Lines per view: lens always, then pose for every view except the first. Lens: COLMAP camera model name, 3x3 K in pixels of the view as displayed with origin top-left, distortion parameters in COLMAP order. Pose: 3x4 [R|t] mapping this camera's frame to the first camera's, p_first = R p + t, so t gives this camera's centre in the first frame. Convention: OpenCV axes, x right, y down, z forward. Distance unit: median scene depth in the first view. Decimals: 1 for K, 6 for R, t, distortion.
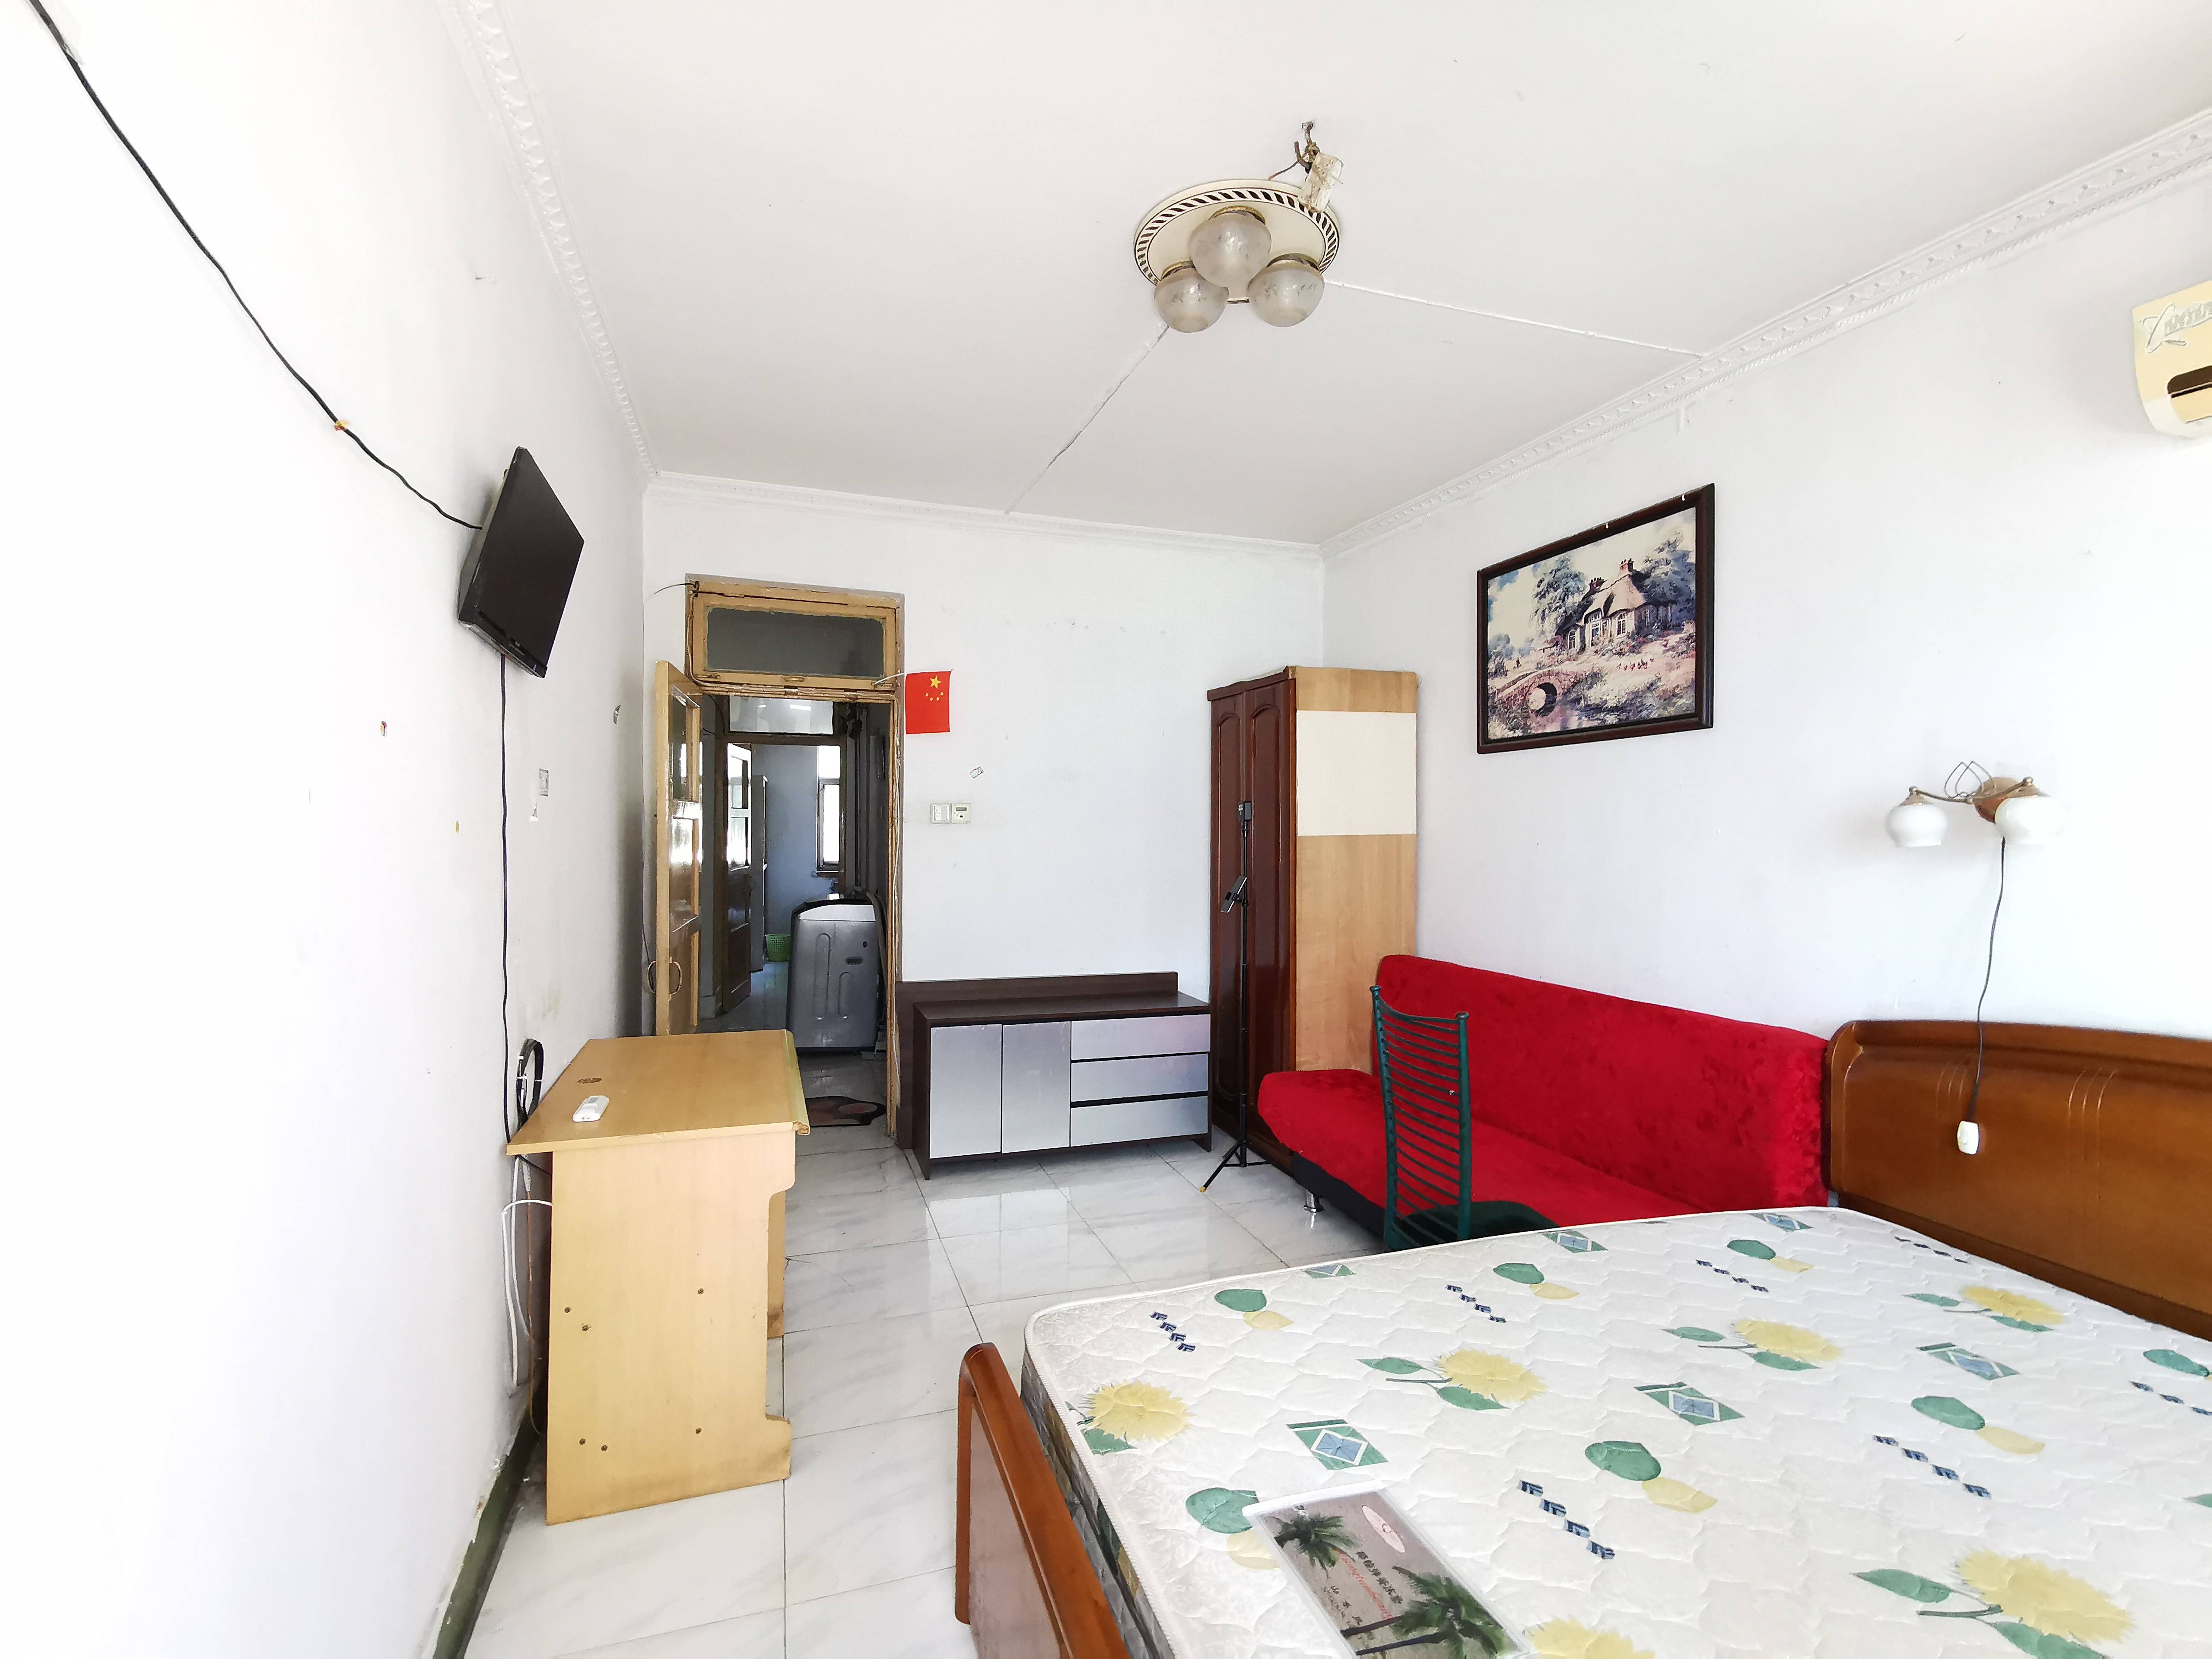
lens RADIAL K [[1013.3, 0, 1111.1], [0, 1013.3, 822.9], [0, 0, 1]] dist [-0.014335, 0.013653]
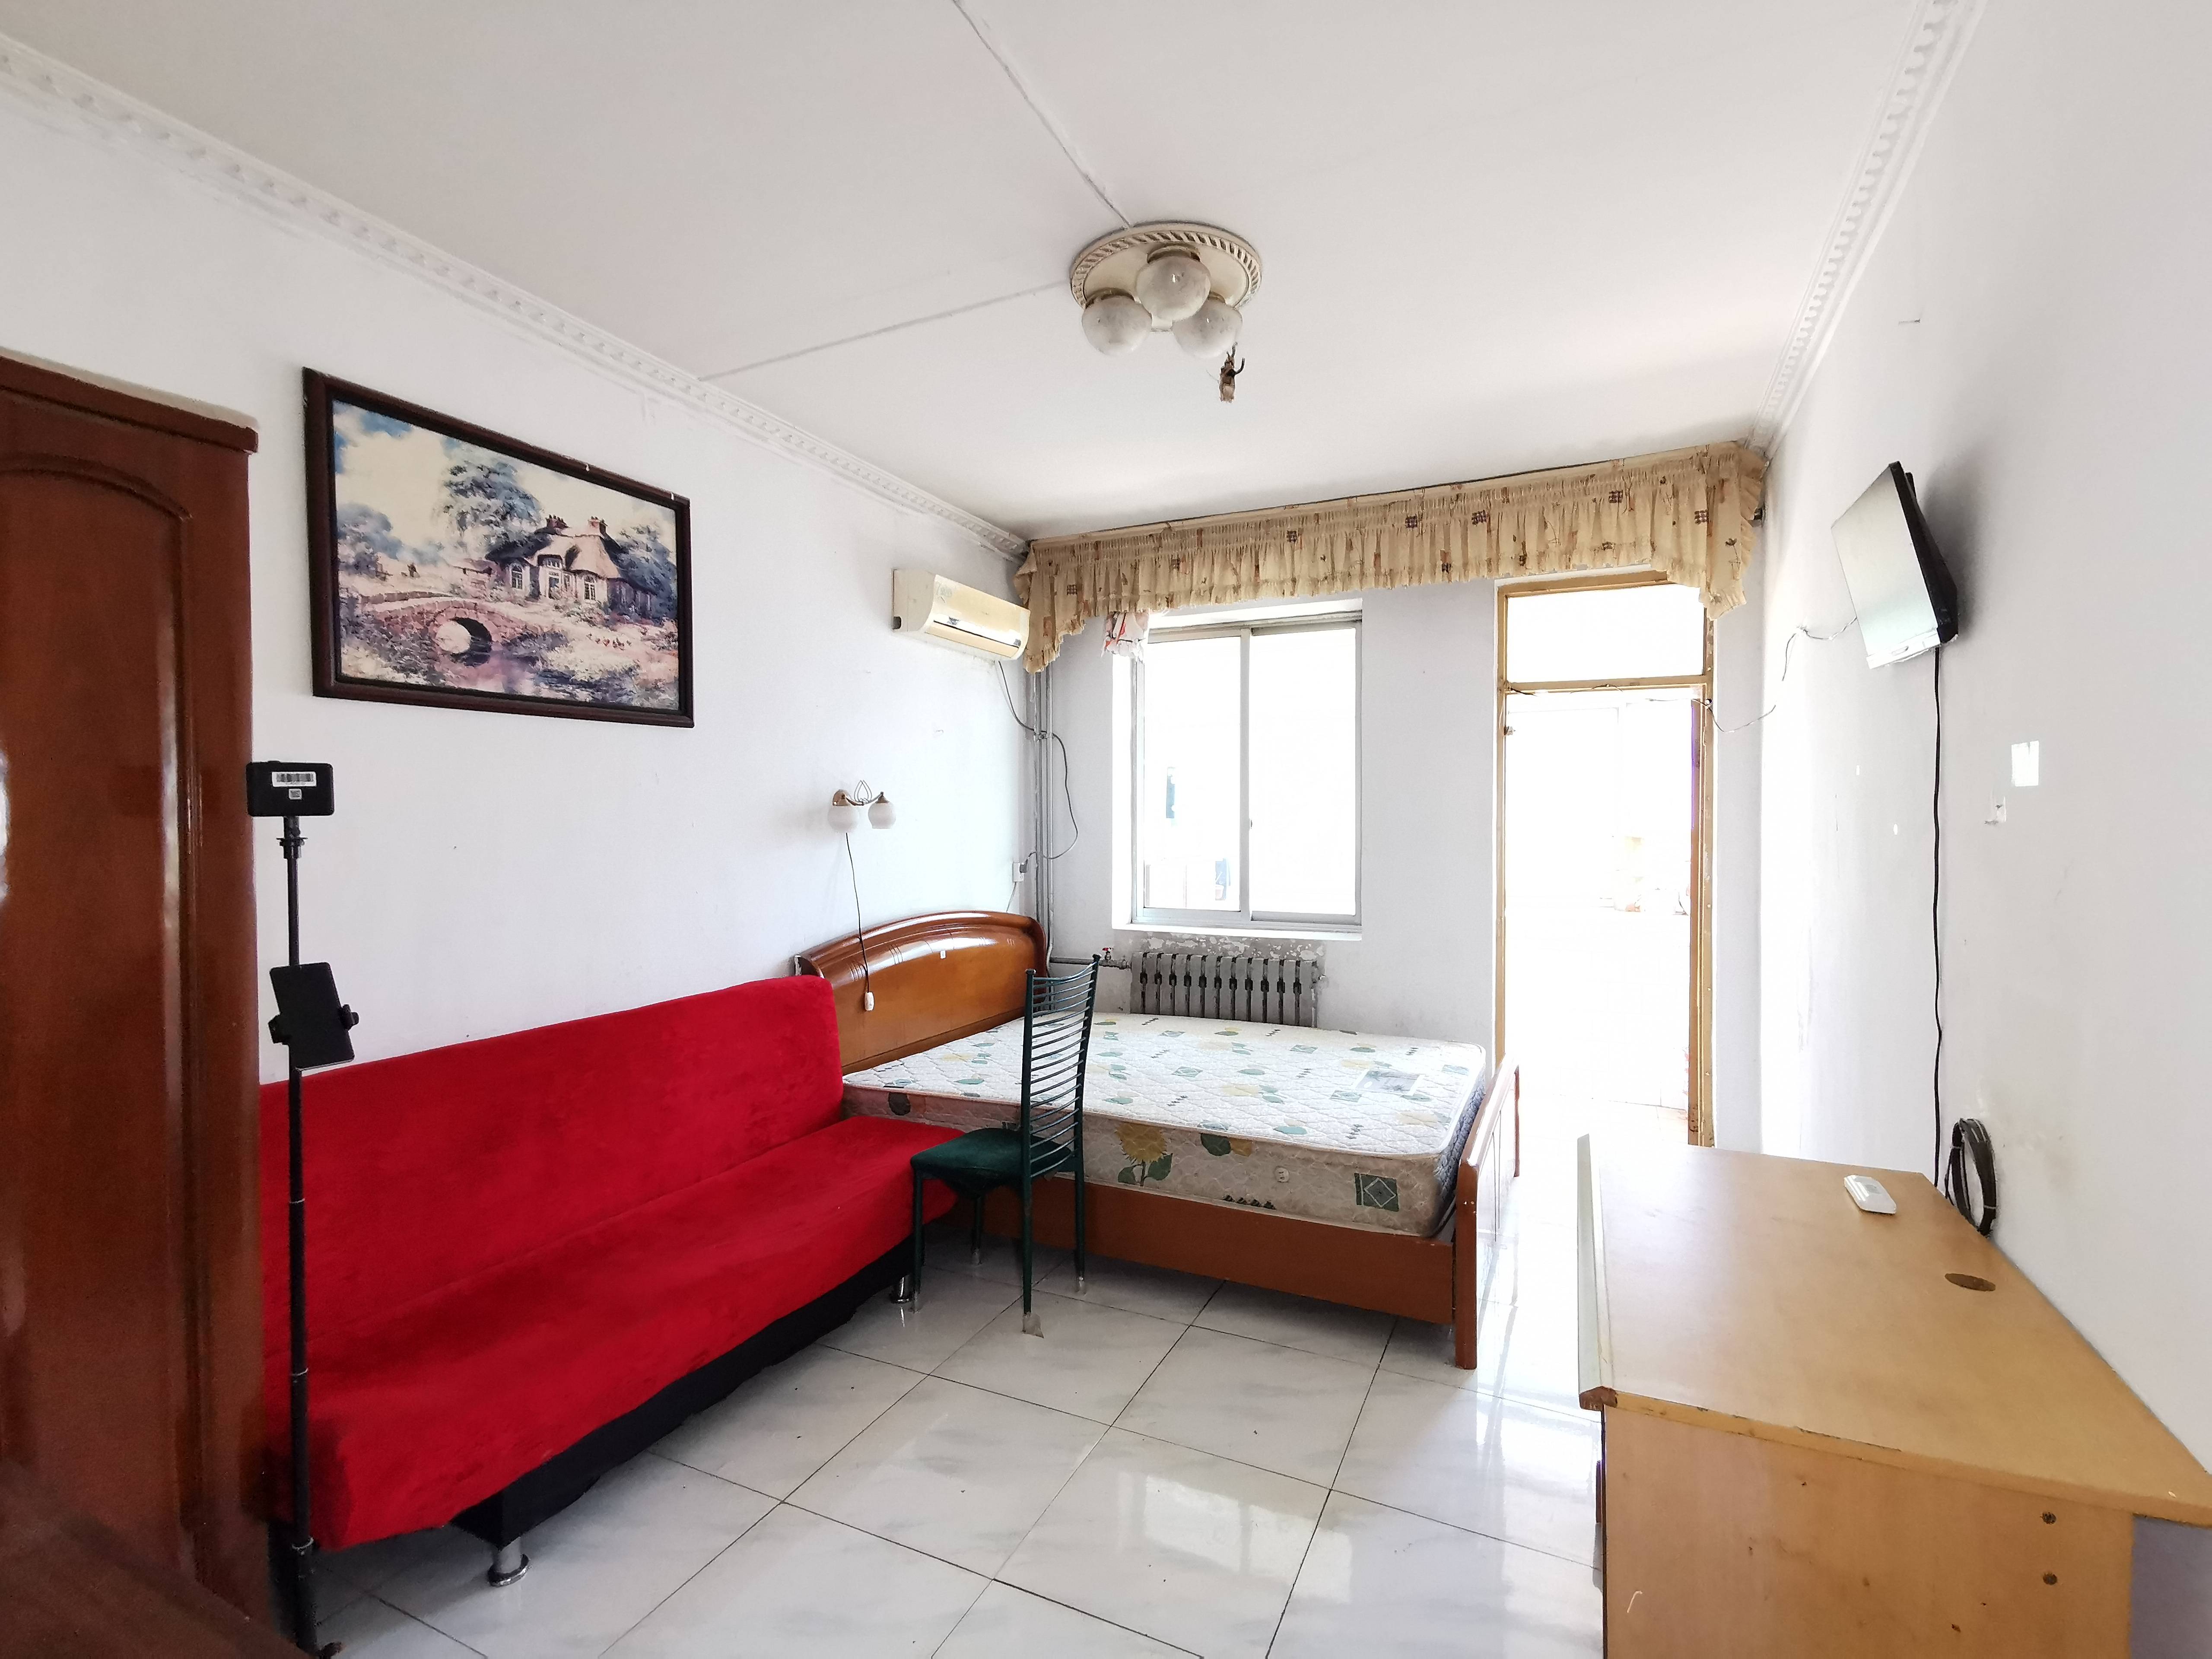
lens RADIAL K [[1022.5, 0, 1106.0], [0, 1022.5, 829.5], [0, 0, 1]] dist [0.009075, 0.014705]
pose [[-0.715218, -0.010146, 0.698828, -0.428087], [-0.002202, 0.999922, 0.012263, -0.000894], [-0.698898, 0.007232, -0.715184, 1.309452]]
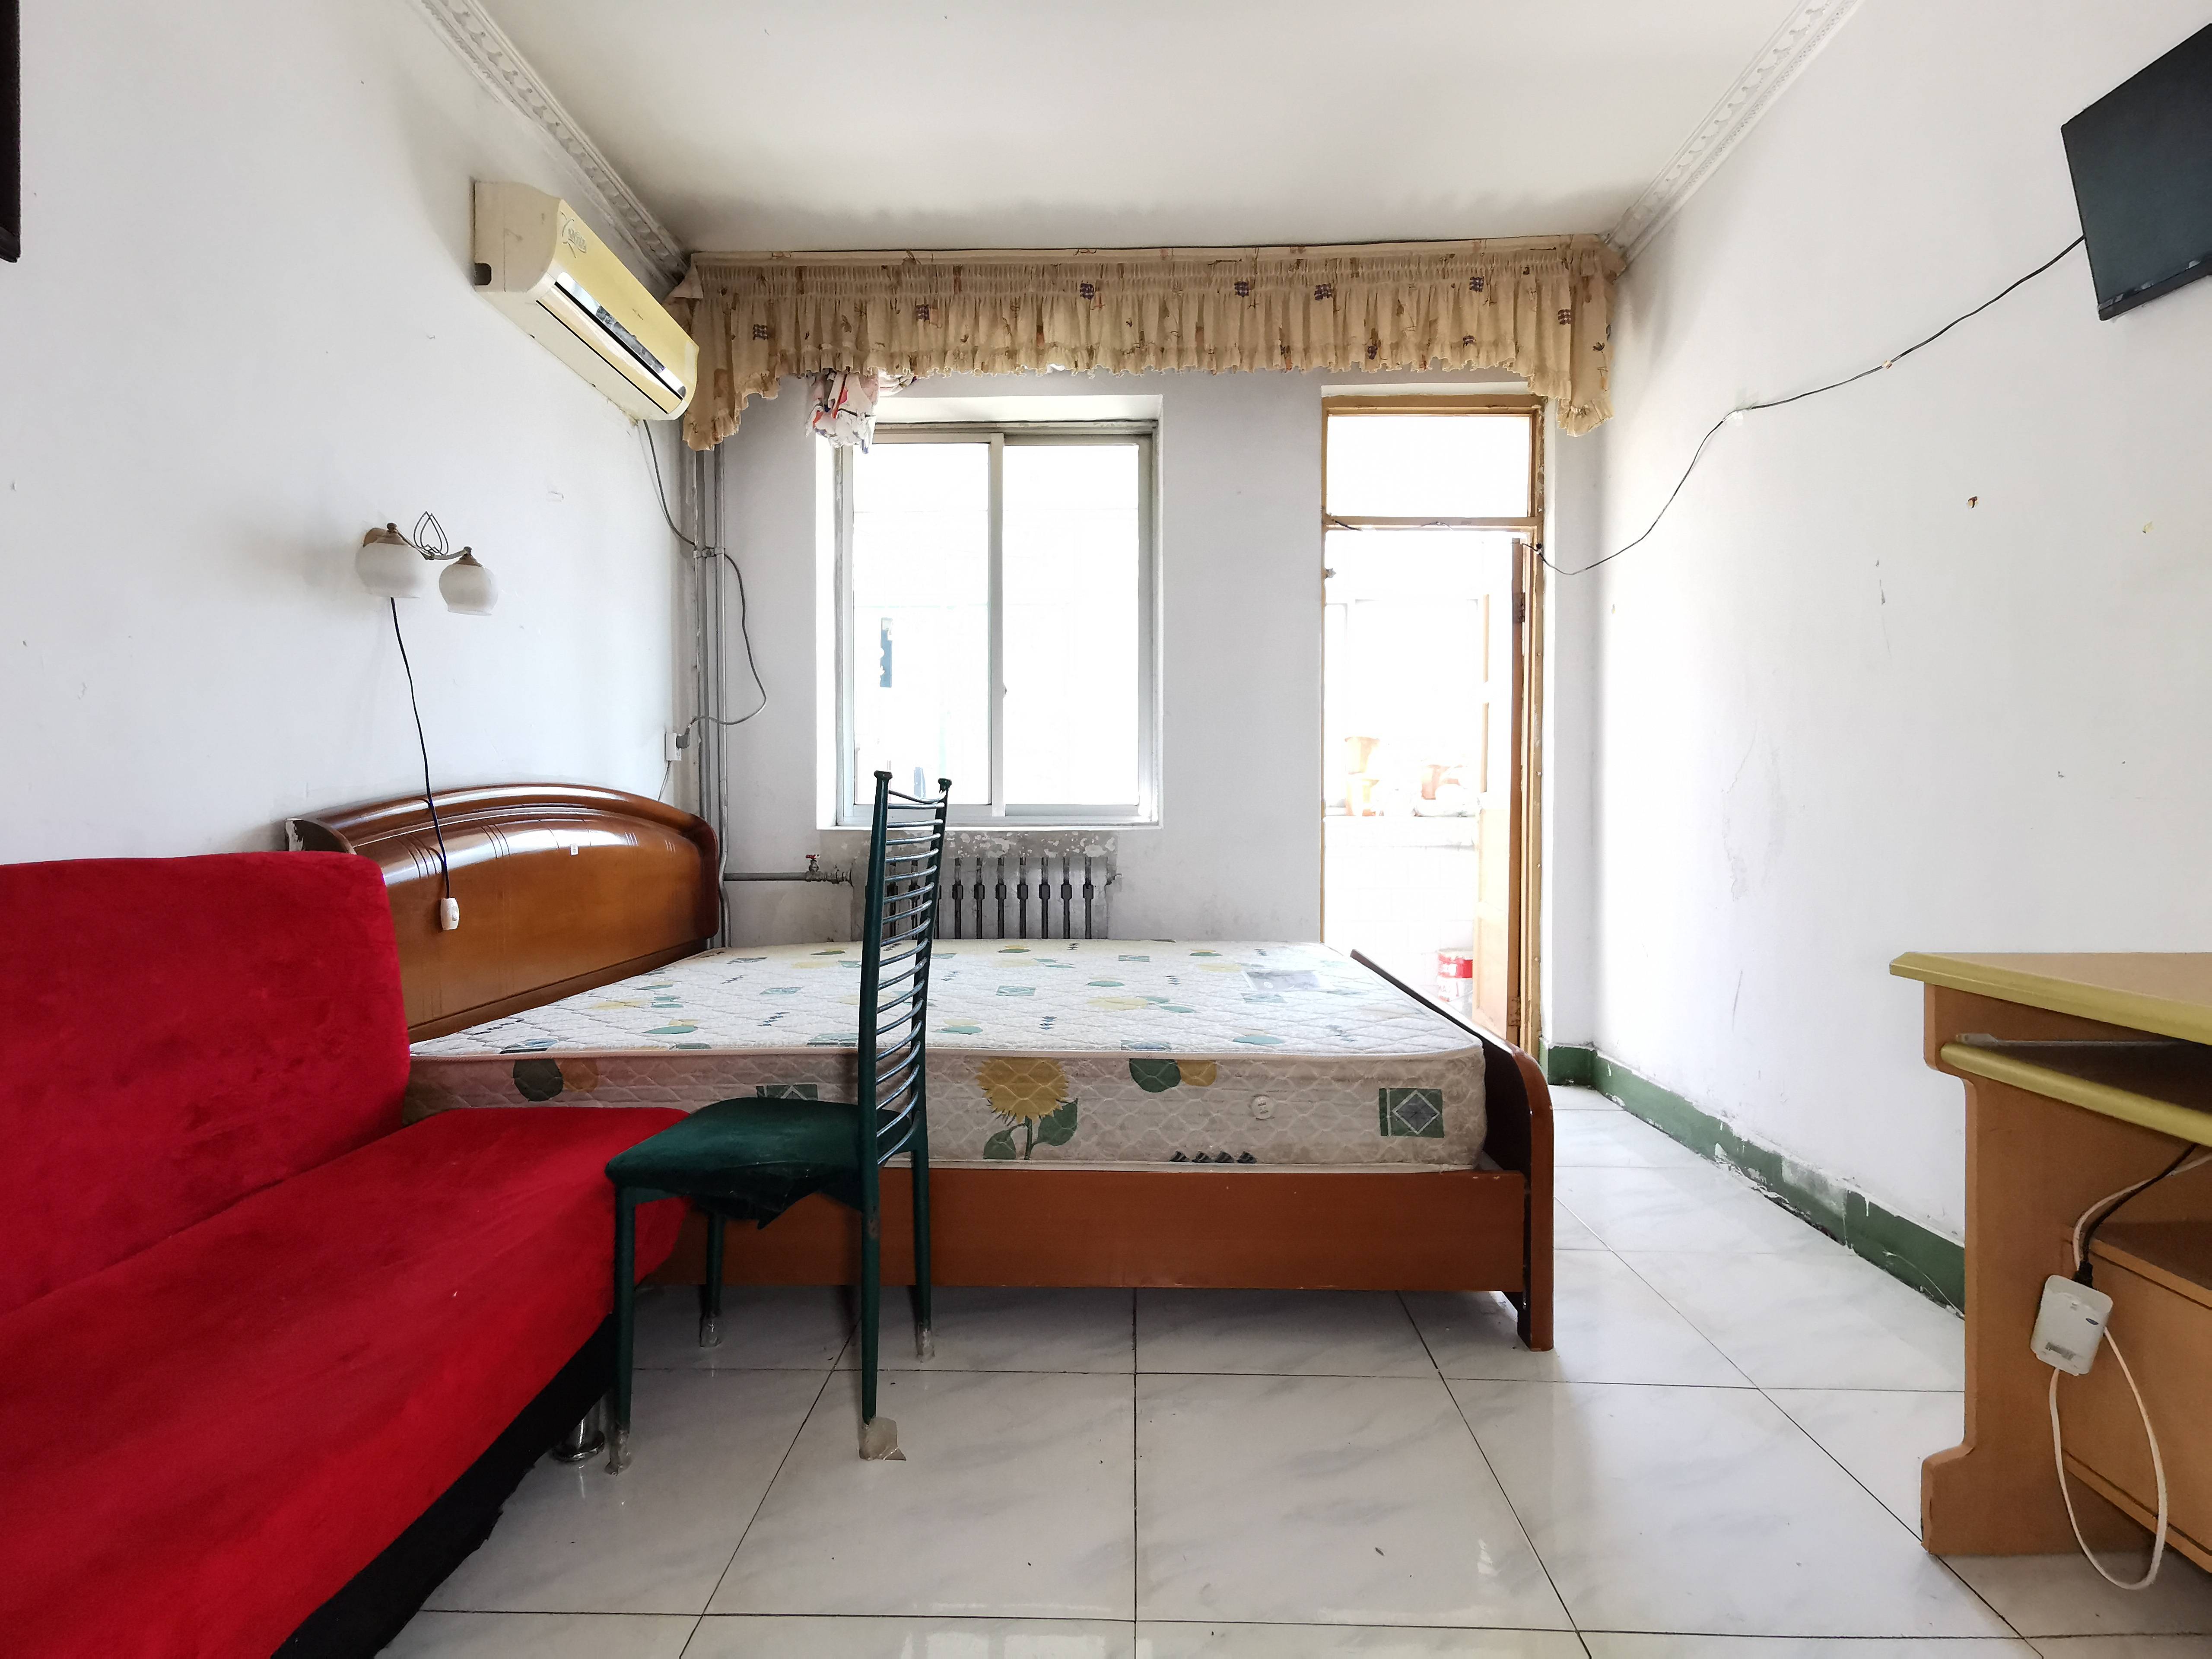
lens RADIAL K [[1022.5, 0, 1106.0], [0, 1022.5, 829.5], [0, 0, 1]] dist [0.009075, 0.014705]
pose [[-0.938712, -0.011585, 0.344507, -0.040741], [-0.004695, 0.999772, 0.020826, 0.139927], [-0.344669, 0.017932, -0.938553, 1.135311]]
